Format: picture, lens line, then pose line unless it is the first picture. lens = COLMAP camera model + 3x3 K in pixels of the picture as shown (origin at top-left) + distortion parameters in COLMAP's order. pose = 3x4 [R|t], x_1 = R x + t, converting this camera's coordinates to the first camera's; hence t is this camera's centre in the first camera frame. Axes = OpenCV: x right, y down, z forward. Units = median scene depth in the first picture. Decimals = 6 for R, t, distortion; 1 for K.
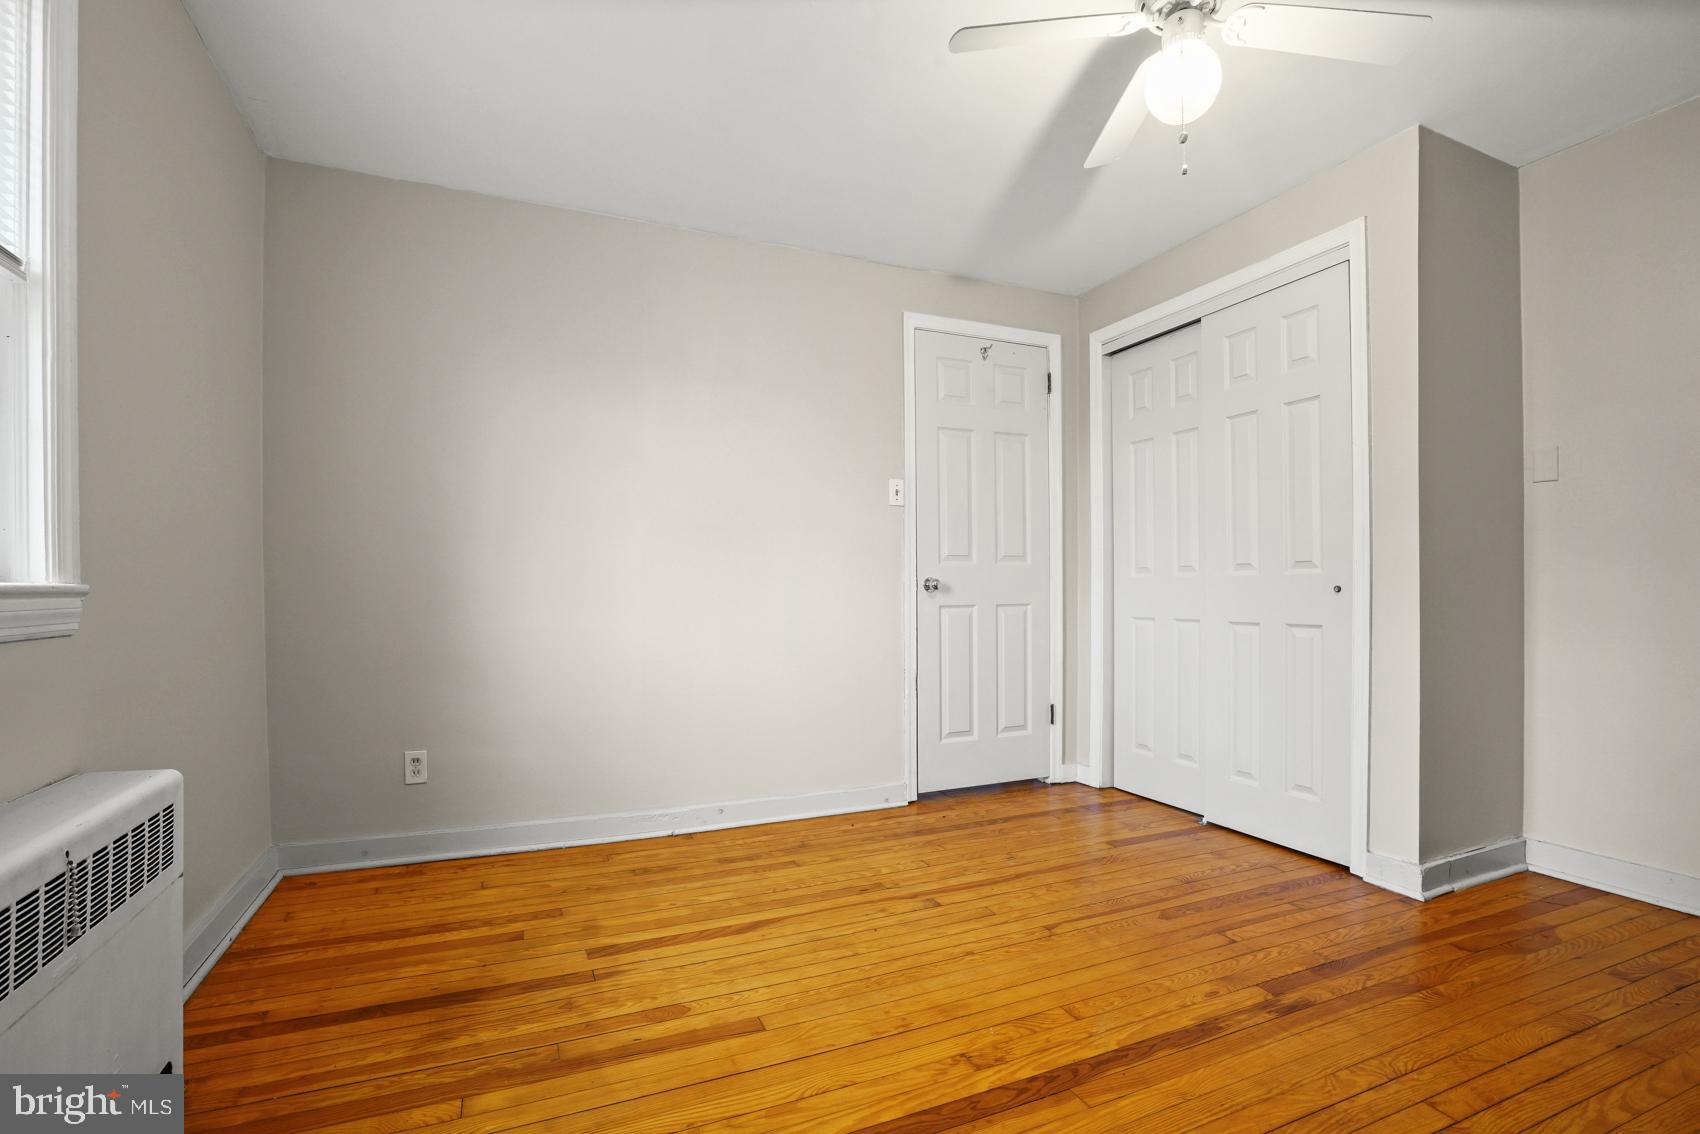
lens RADIAL K [[792.5, 0, 838.7], [0, 792.5, 585.5], [0, 0, 1]] dist [-0.069825, 0.029904]
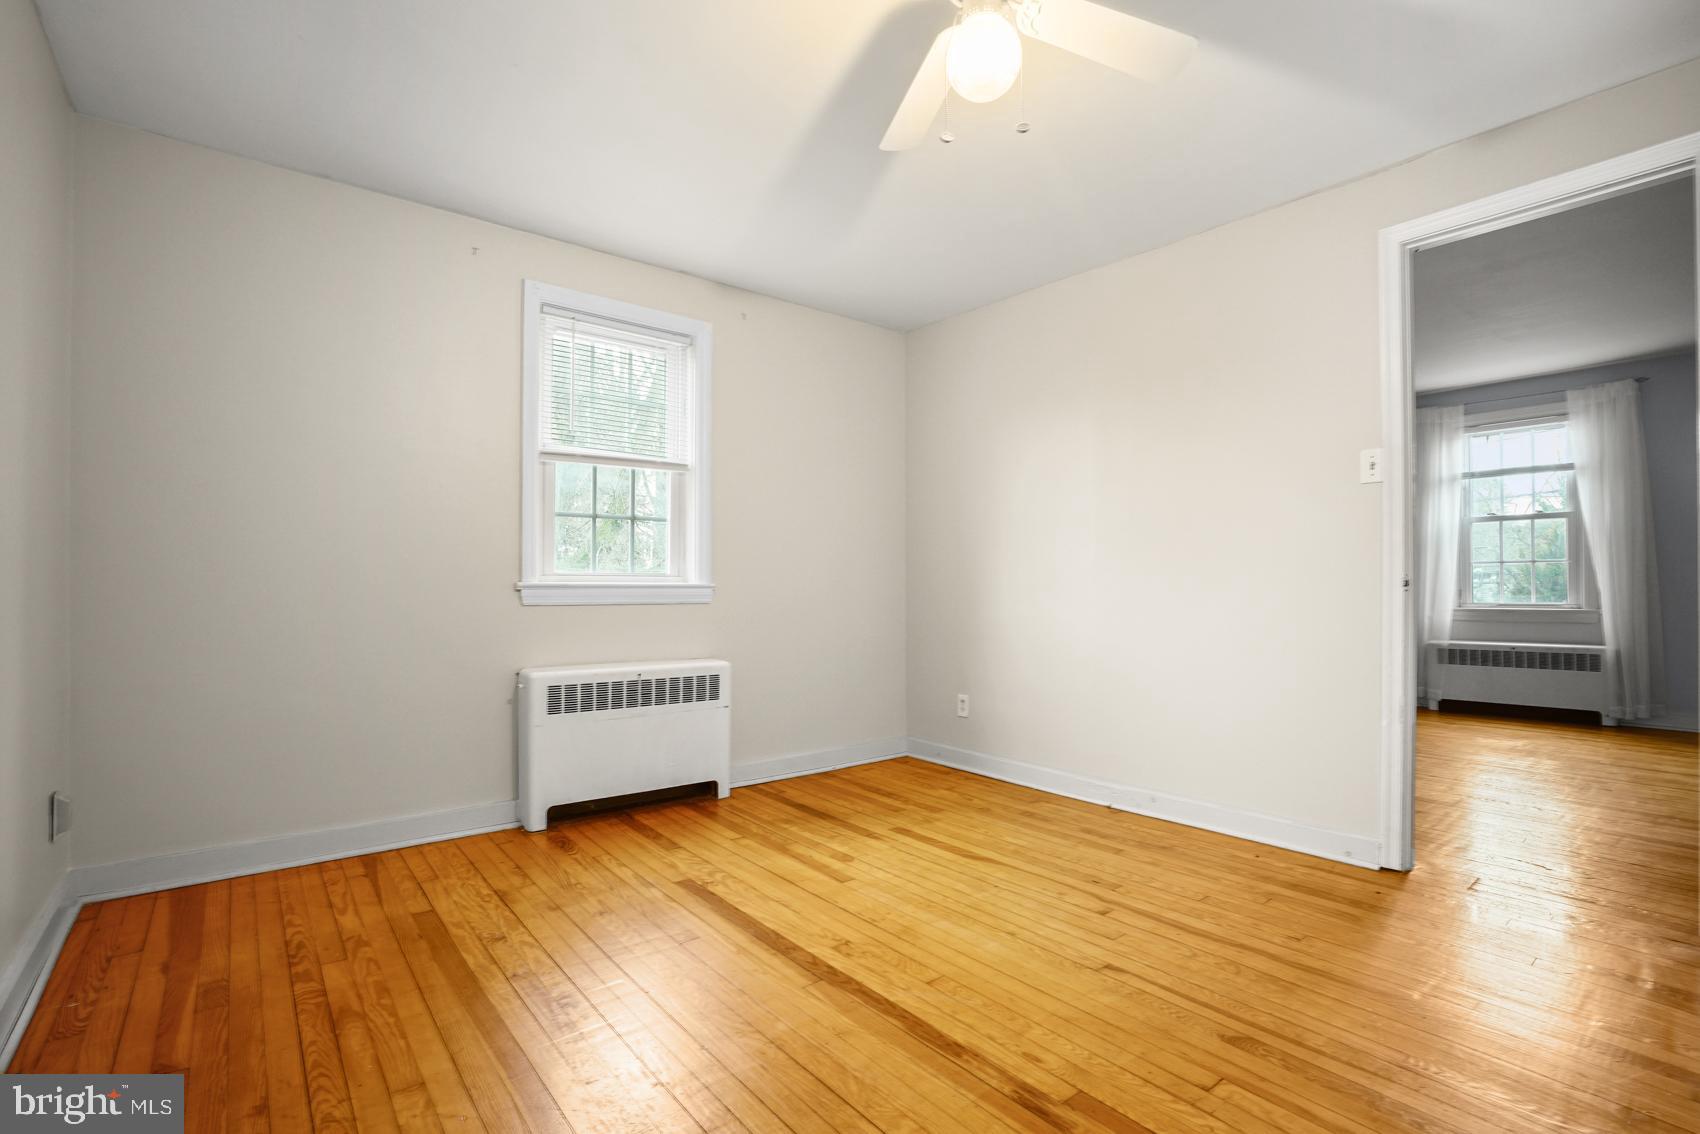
lens RADIAL K [[792.5, 0, 838.7], [0, 792.5, 585.5], [0, 0, 1]] dist [-0.069825, 0.029904]
pose [[0.258181, 0.005955, -0.966078, 1.018933], [0.001339, 0.999978, 0.006522, -0.007221], [0.966096, -0.002977, 0.258167, 0.453674]]
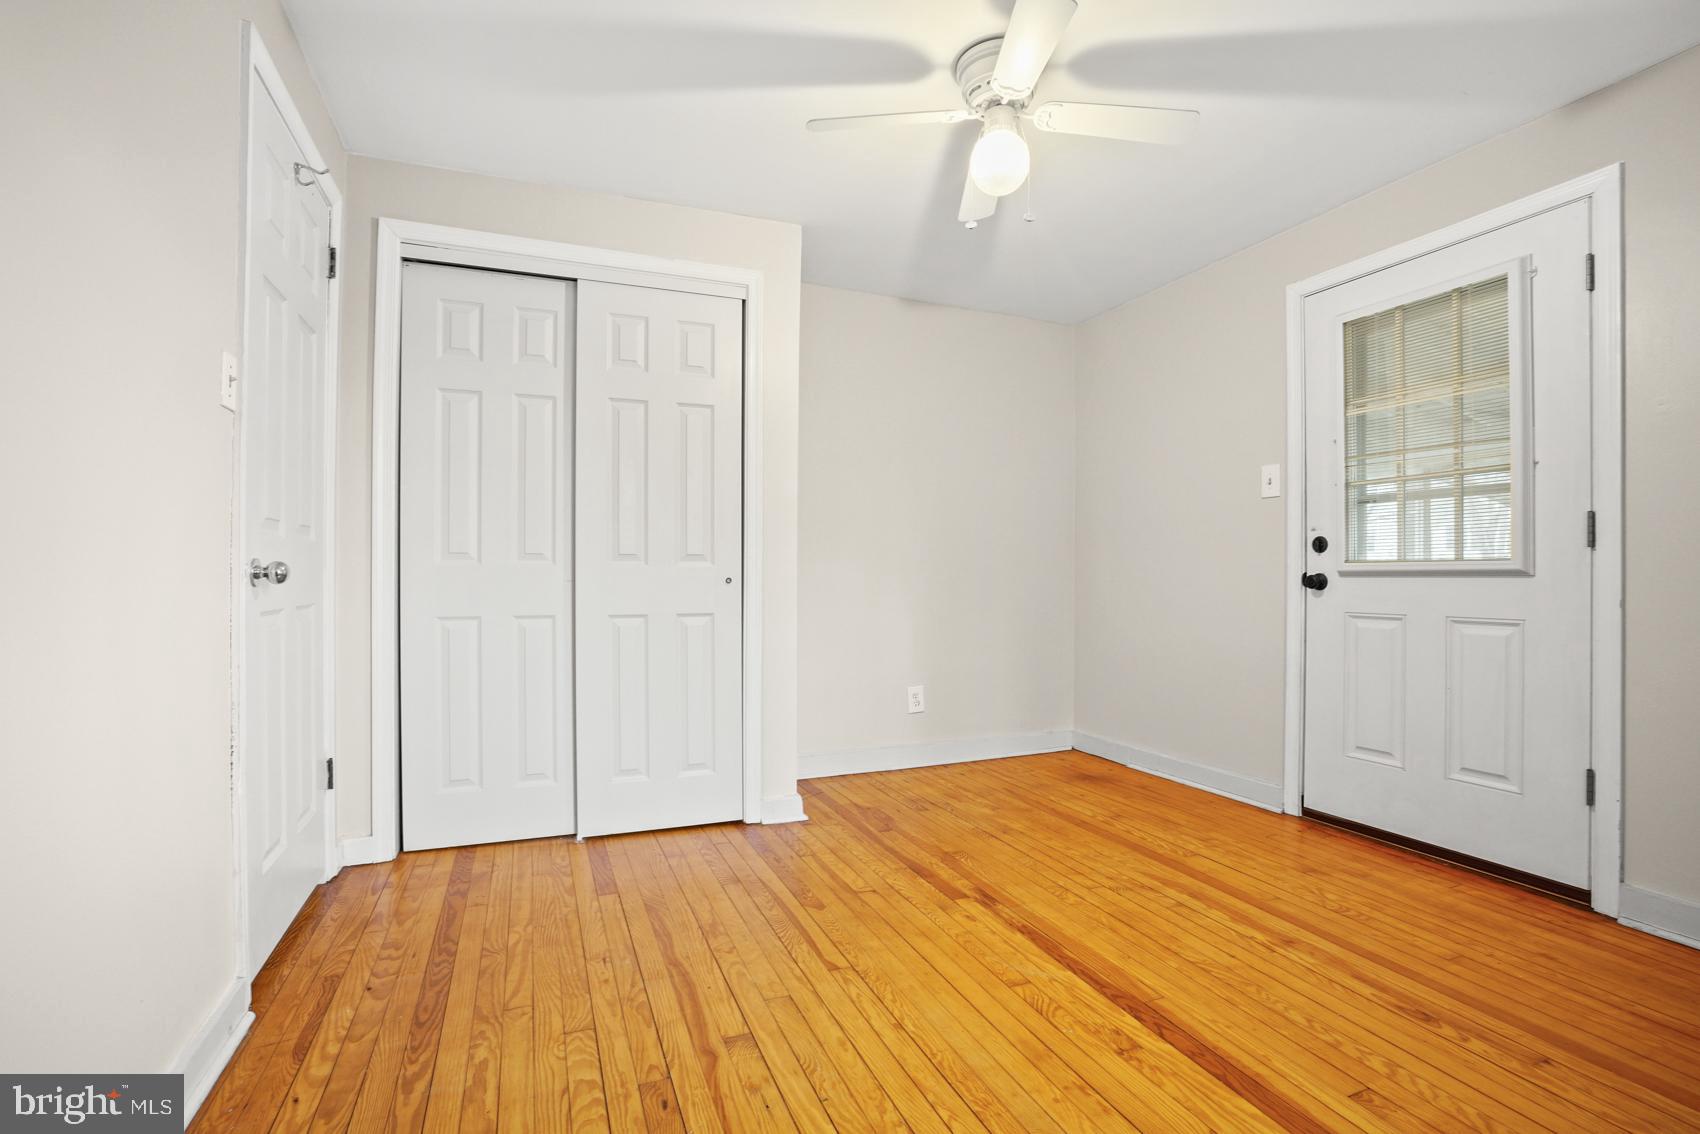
lens RADIAL K [[770.7, 0, 857.2], [0, 770.7, 571.3], [0, 0, 1]] dist [-0.051008, 0.016347]
pose [[0.005291, 0.012752, 0.999905, -0.574710], [-0.007614, 0.999890, -0.012711, 0.003499], [-0.999957, -0.007547, 0.005387, 0.943479]]
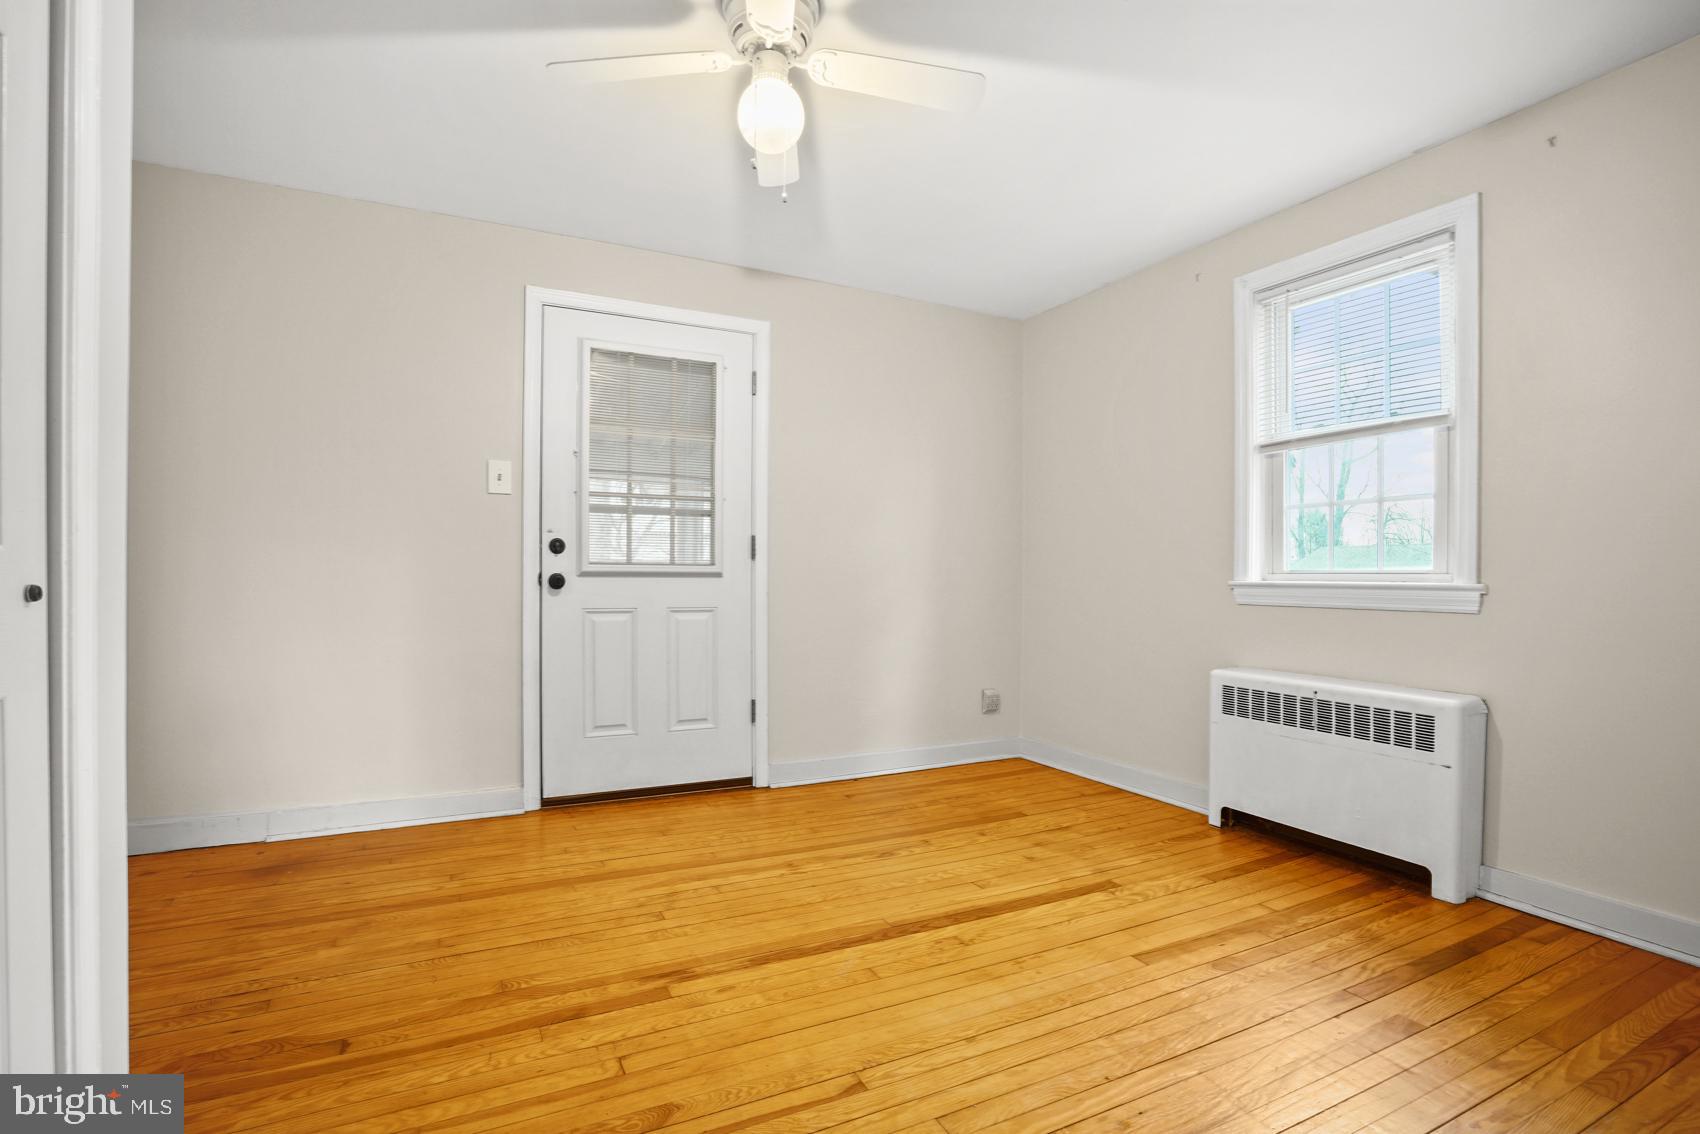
lens RADIAL K [[792.5, 0, 838.7], [0, 792.5, 585.5], [0, 0, 1]] dist [-0.069825, 0.029904]
pose [[-0.998798, -0.001541, -0.048994, 0.311812], [-0.001918, 0.999969, 0.007648, -0.005575], [0.048981, 0.007733, -0.998770, 1.623619]]
